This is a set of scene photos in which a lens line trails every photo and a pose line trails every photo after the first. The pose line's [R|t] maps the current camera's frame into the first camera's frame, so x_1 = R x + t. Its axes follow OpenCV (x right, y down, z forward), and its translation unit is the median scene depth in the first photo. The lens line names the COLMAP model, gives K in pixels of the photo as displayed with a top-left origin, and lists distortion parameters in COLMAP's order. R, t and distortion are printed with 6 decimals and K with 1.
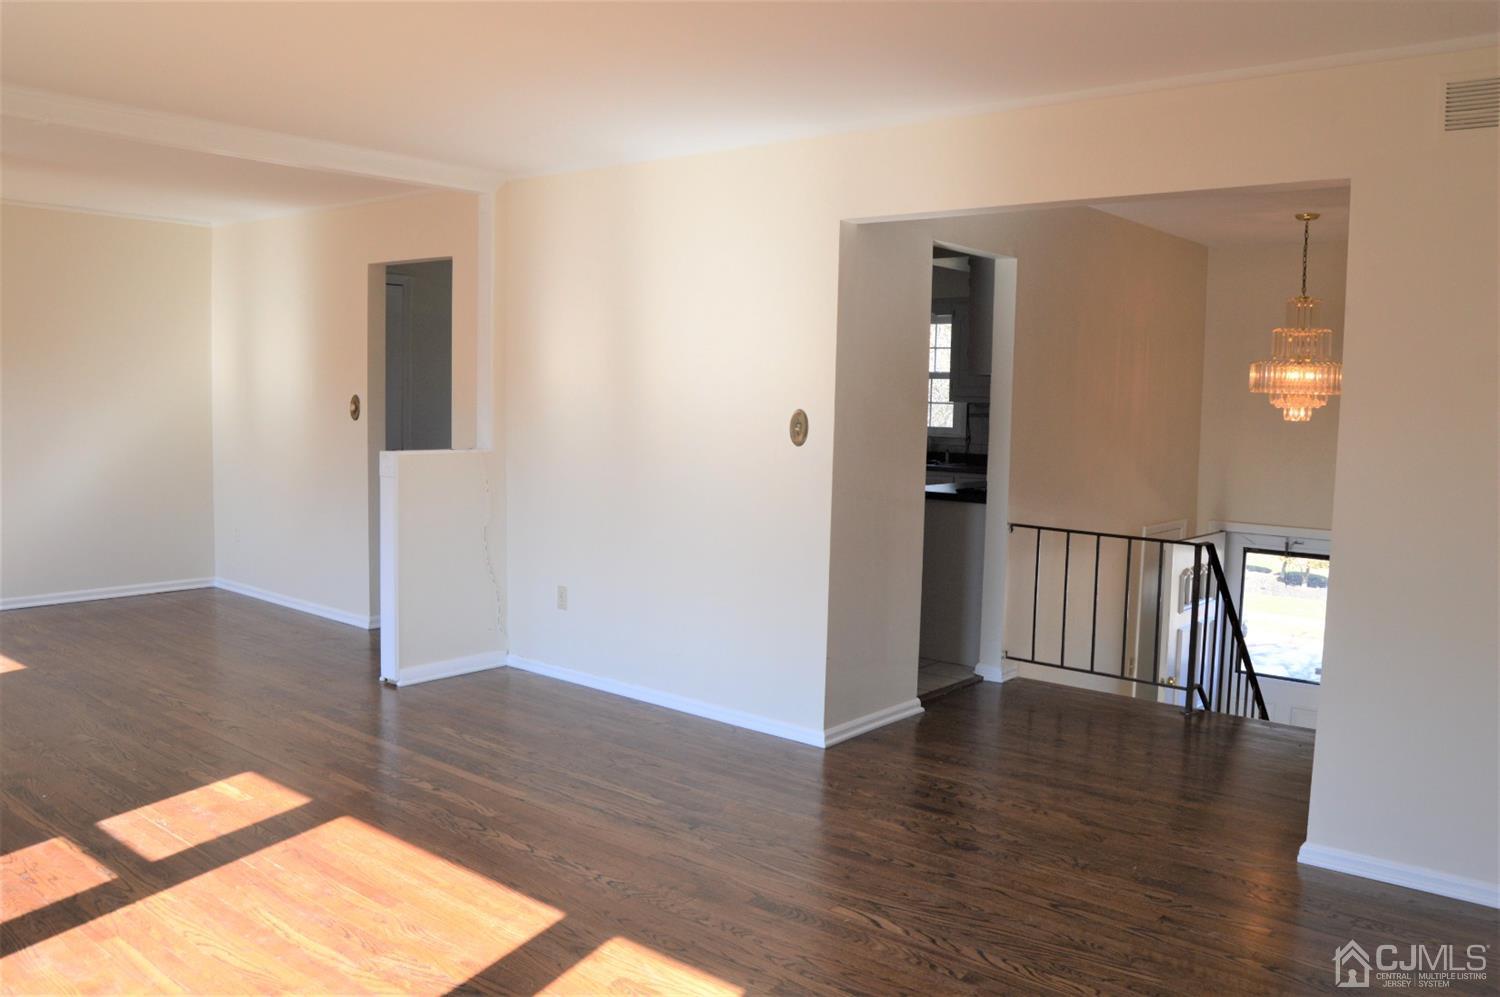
lens RADIAL K [[1197.2, 0, 693.5], [0, 1197.2, 474.8], [0, 0, 1]] dist [-0.007015, -0.004241]
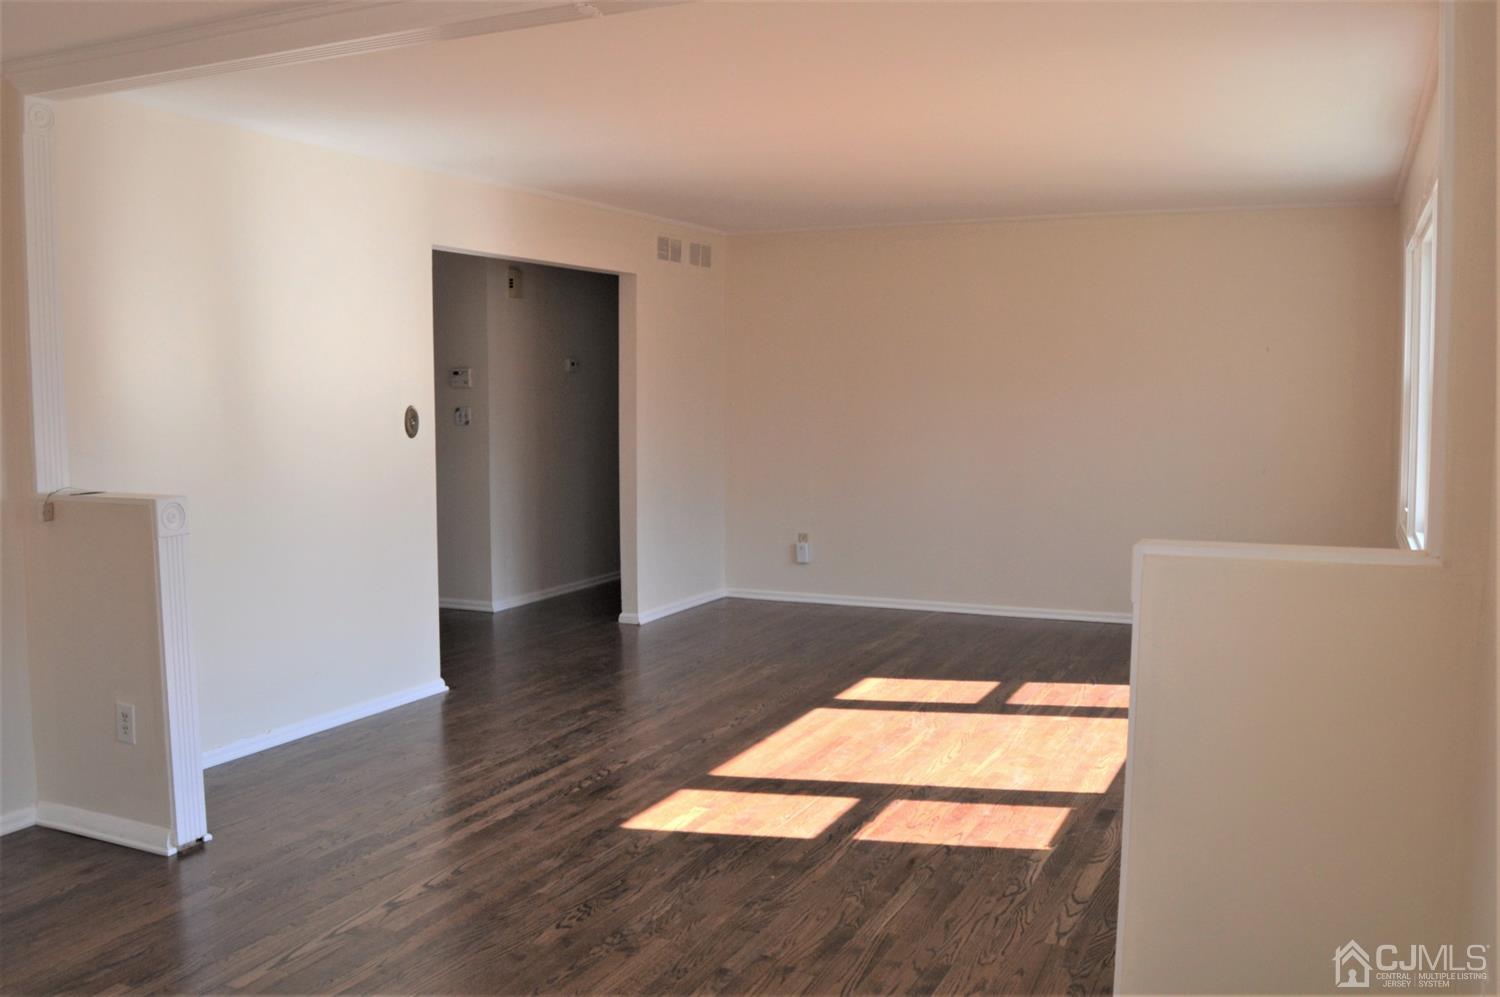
lens RADIAL K [[1272.2, 0, 750.0], [0, 1272.2, 498.5], [0, 0, 1]] dist [-0.071565, 0.004486]
pose [[-0.286183, -0.104318, 0.952480, -1.483141], [0.064187, 0.989736, 0.127684, -0.128882], [-0.956023, 0.097677, -0.276549, 1.330417]]
